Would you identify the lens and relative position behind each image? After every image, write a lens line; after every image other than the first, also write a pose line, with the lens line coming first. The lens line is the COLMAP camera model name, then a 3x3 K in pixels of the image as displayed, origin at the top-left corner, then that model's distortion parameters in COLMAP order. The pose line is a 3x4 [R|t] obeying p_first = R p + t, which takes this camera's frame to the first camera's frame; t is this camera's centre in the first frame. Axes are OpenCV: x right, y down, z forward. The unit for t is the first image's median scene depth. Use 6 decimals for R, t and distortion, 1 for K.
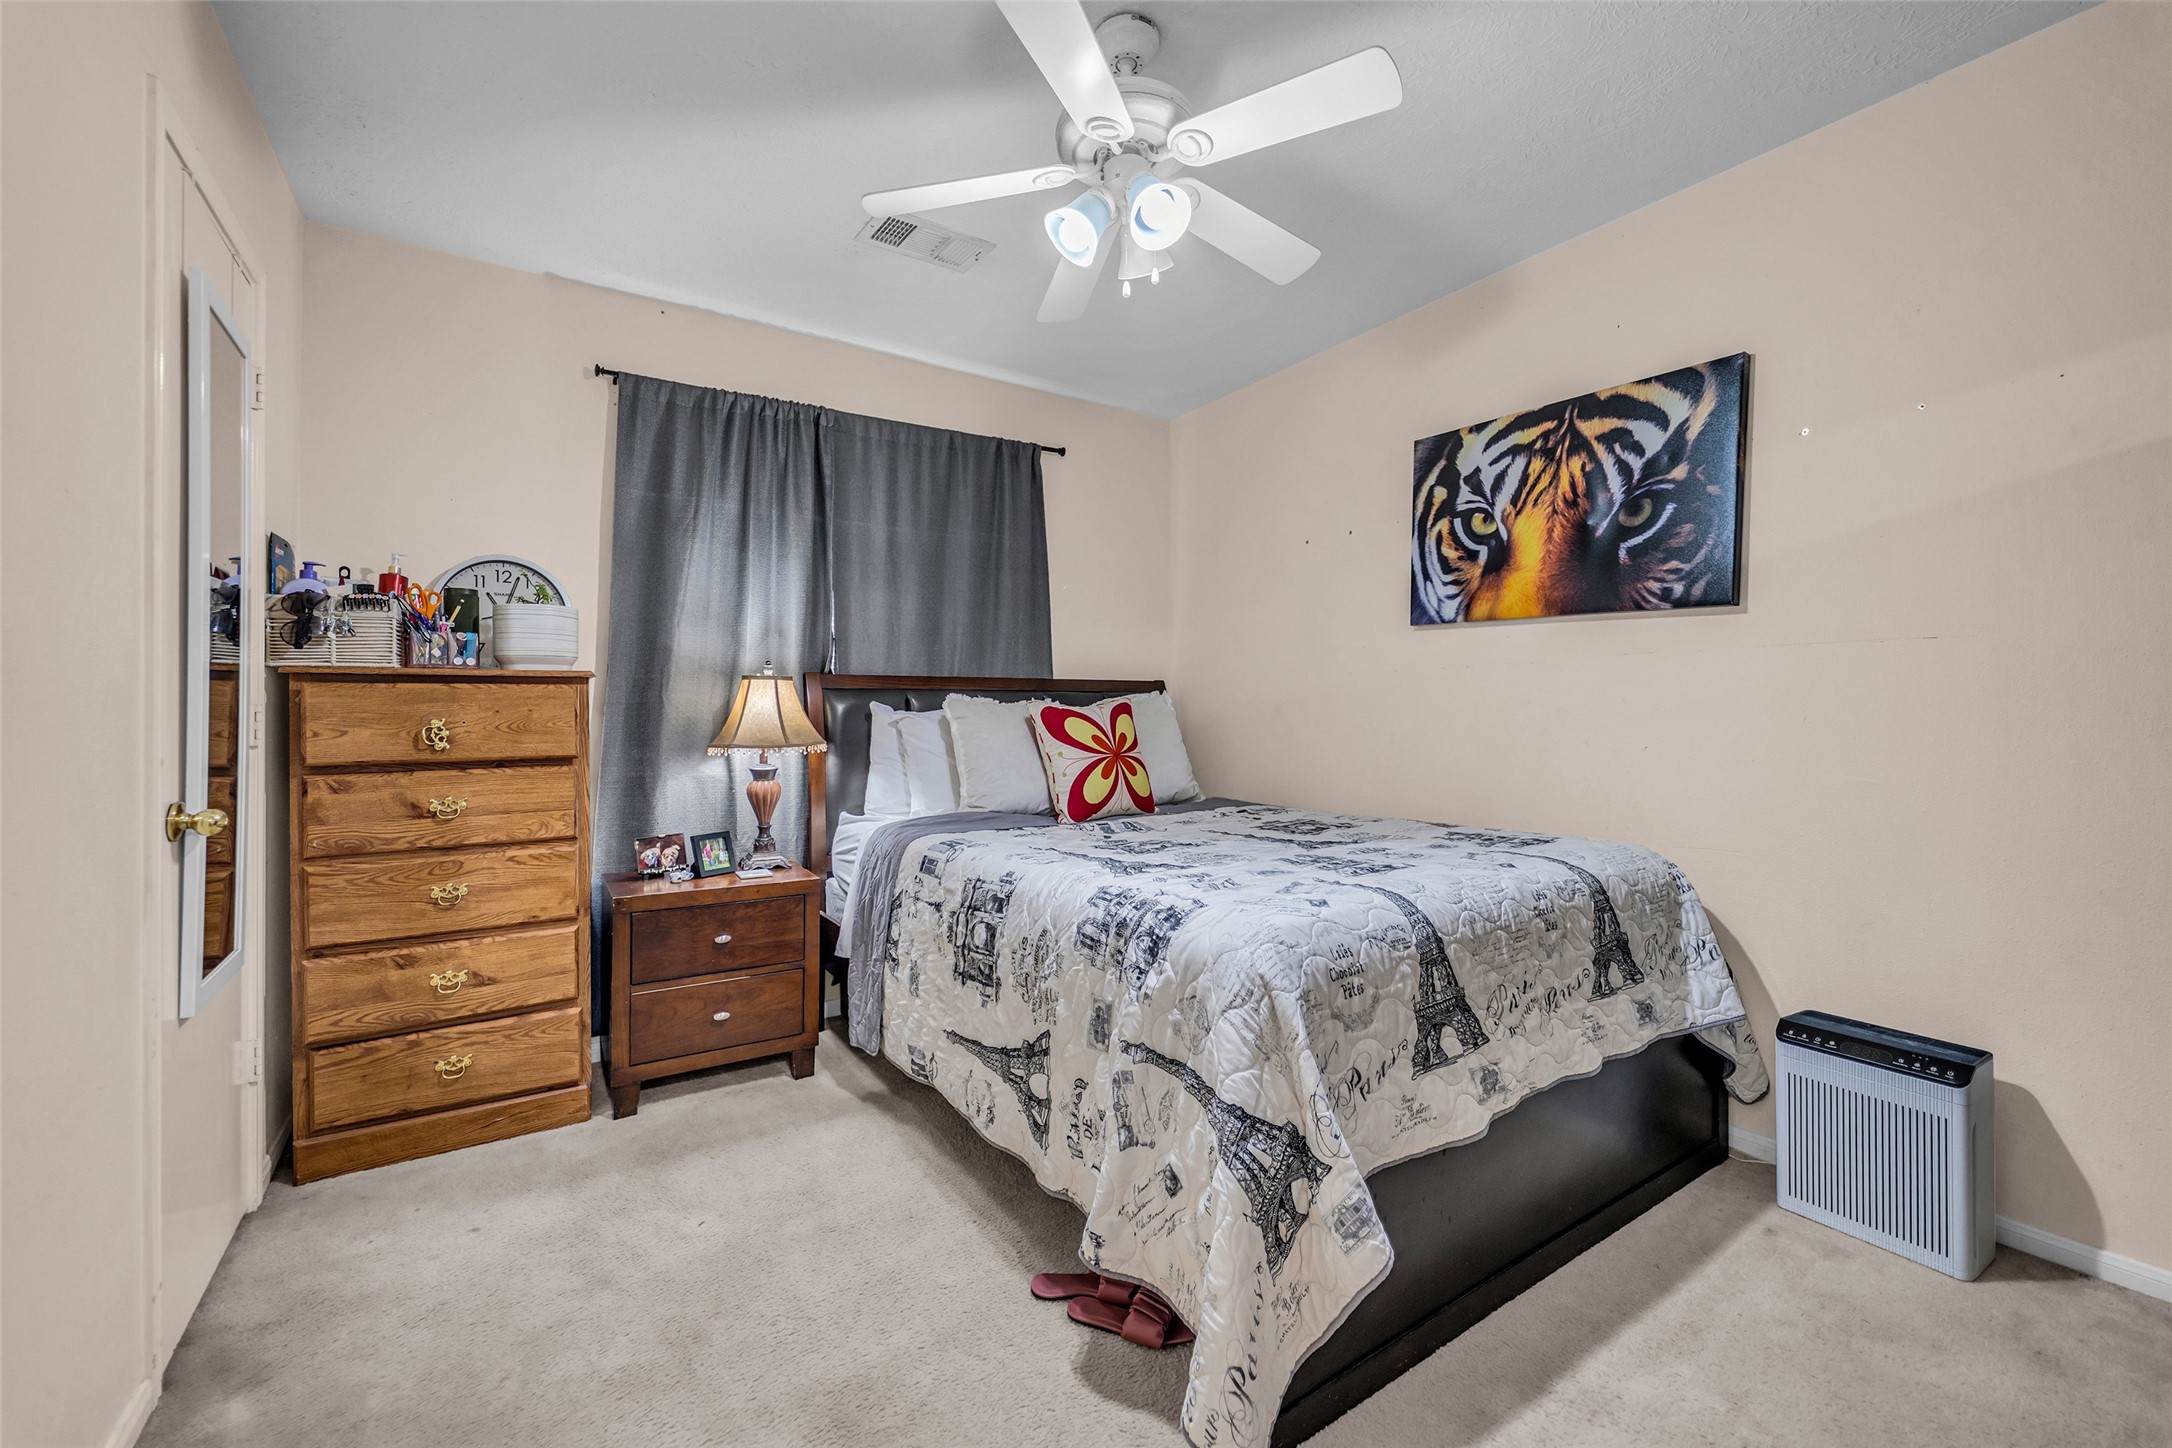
lens RADIAL K [[877.4, 0, 1078.8], [0, 877.4, 718.7], [0, 0, 1]] dist [0.000638, -0.000259]
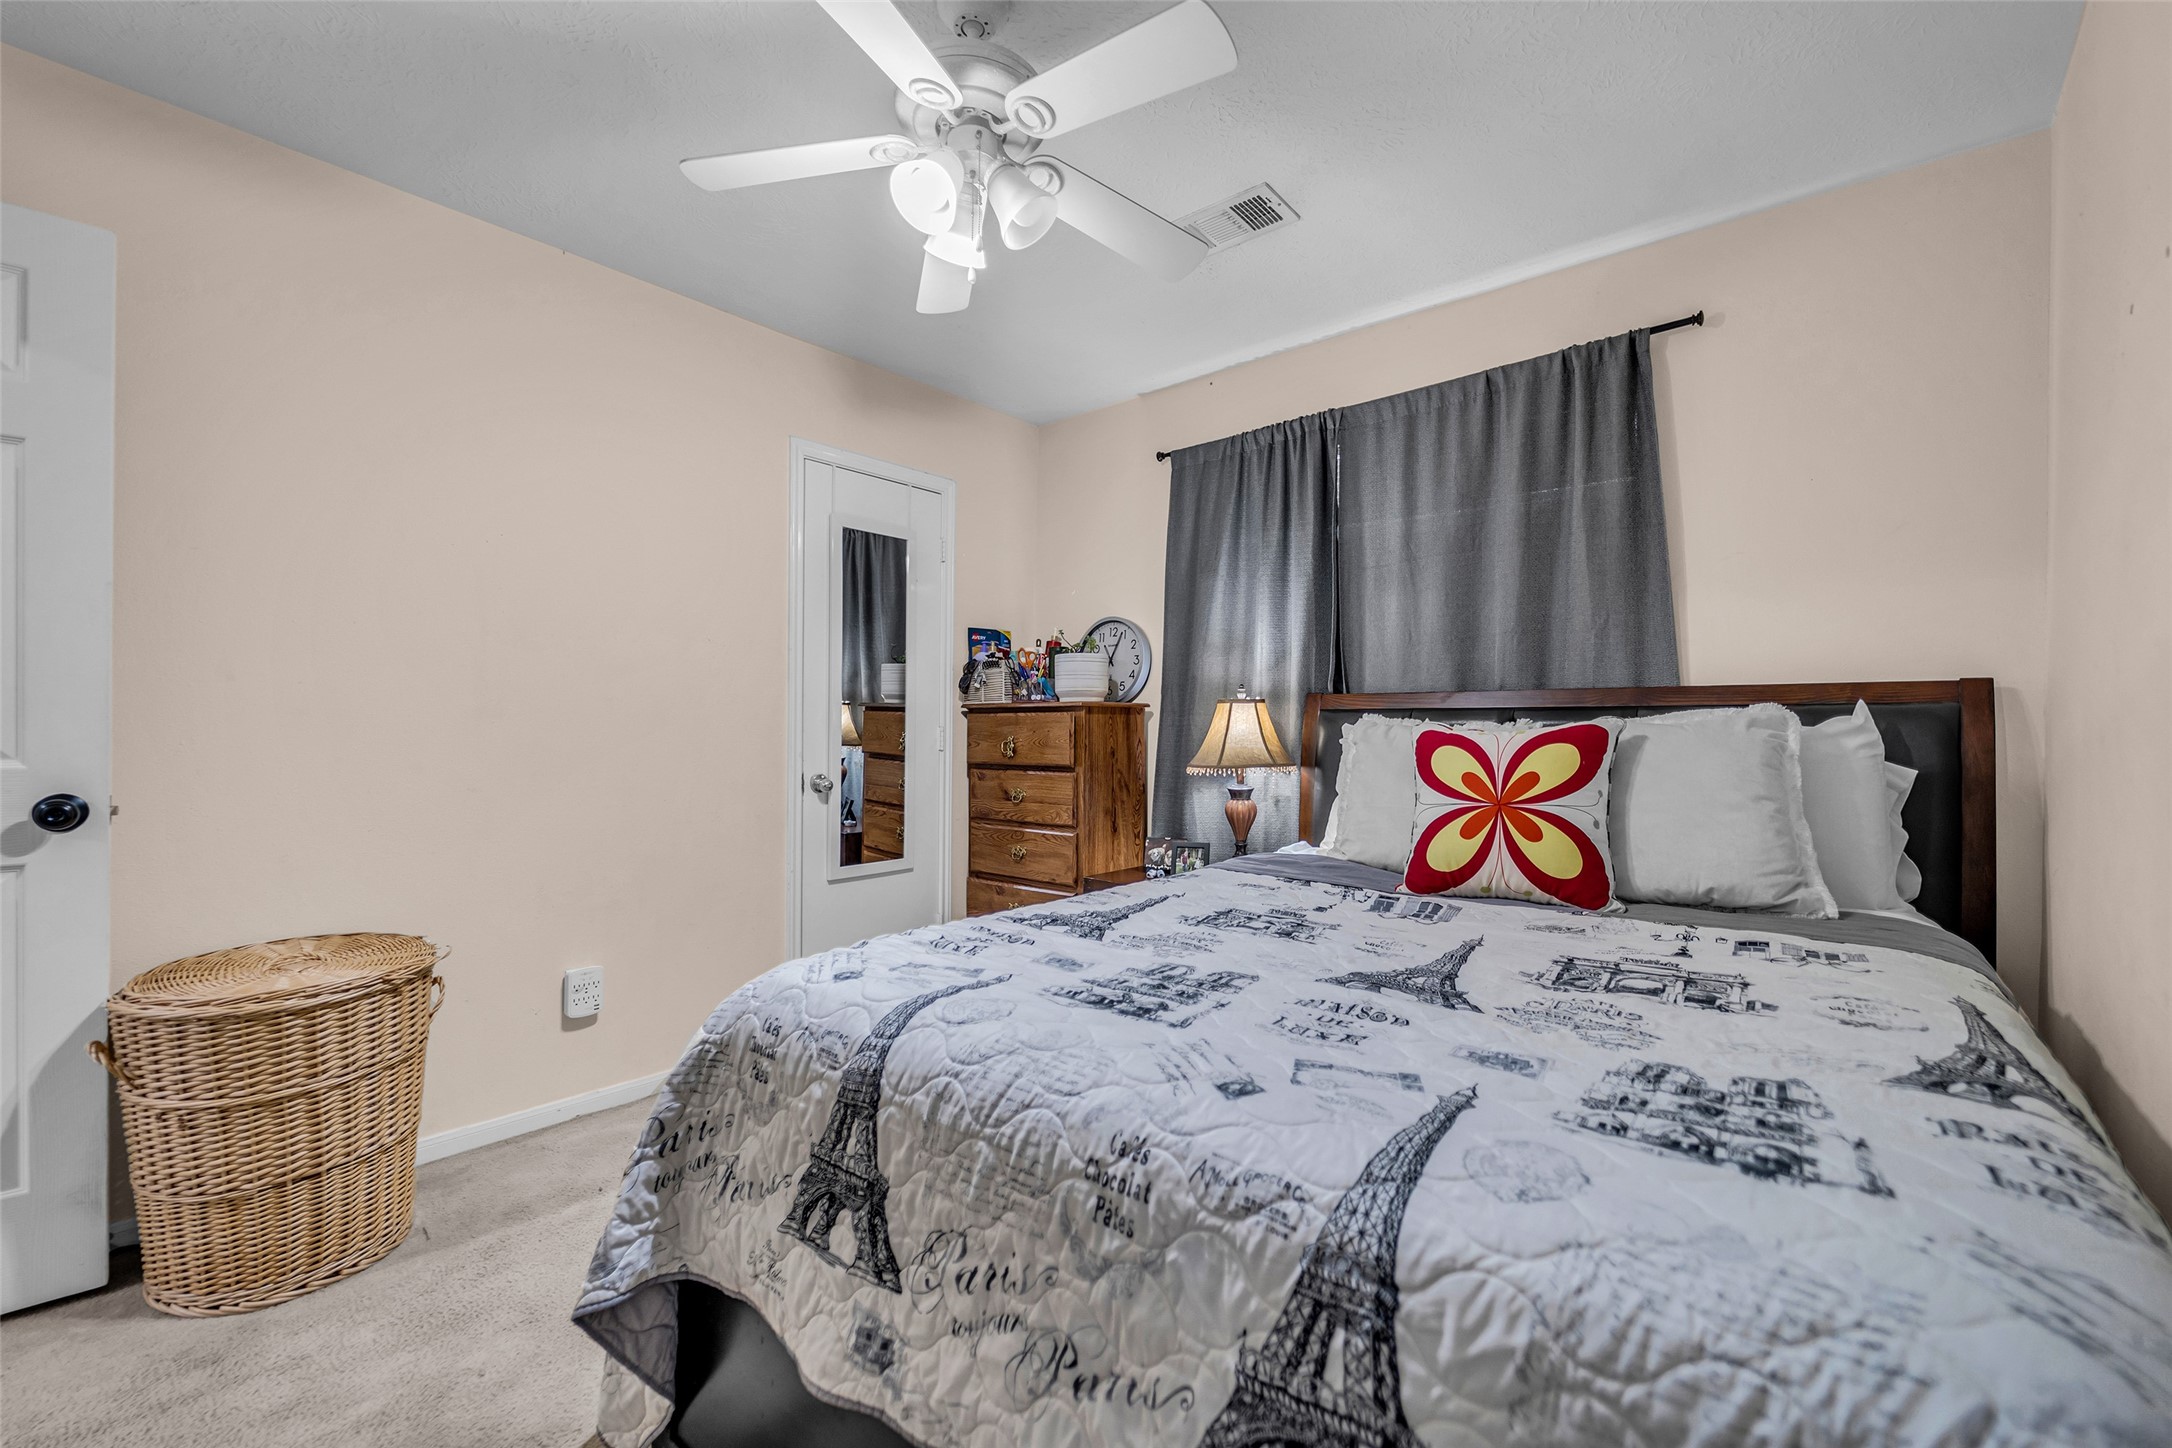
lens RADIAL K [[885.4, 0, 1078.8], [0, 885.4, 735.8], [0, 0, 1]] dist [0.000388, -0.000040]
pose [[0.277119, 0.010382, -0.960780, 0.669167], [-0.014753, 0.999870, 0.006549, -0.010761], [0.960722, 0.012360, 0.277236, 0.590037]]
